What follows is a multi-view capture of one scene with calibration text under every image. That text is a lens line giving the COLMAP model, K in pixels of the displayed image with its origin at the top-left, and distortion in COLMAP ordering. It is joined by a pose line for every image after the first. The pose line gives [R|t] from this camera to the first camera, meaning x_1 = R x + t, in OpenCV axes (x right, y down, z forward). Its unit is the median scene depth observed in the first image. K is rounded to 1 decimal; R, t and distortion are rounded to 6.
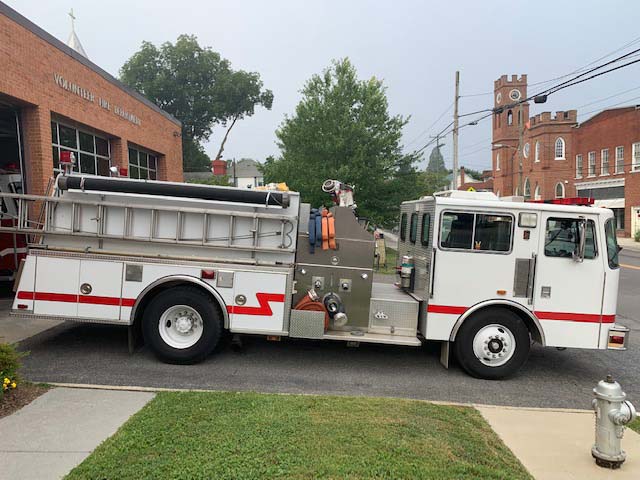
lens RADIAL K [[496.7, 0, 312.8], [0, 496.7, 239.2], [0, 0, 1]] dist [0.049526, -0.049860]
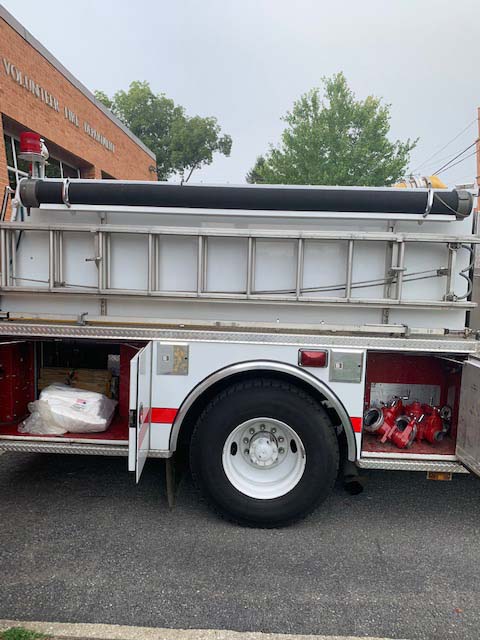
lens RADIAL K [[496.7, 0, 241.4], [0, 496.7, 316.4], [0, 0, 1]] dist [0.049526, -0.049860]
pose [[0.997604, -0.038385, -0.057560, -0.242010], [0.041179, 0.997990, 0.048160, 0.000417], [0.055595, -0.050415, 0.997180, 0.464902]]
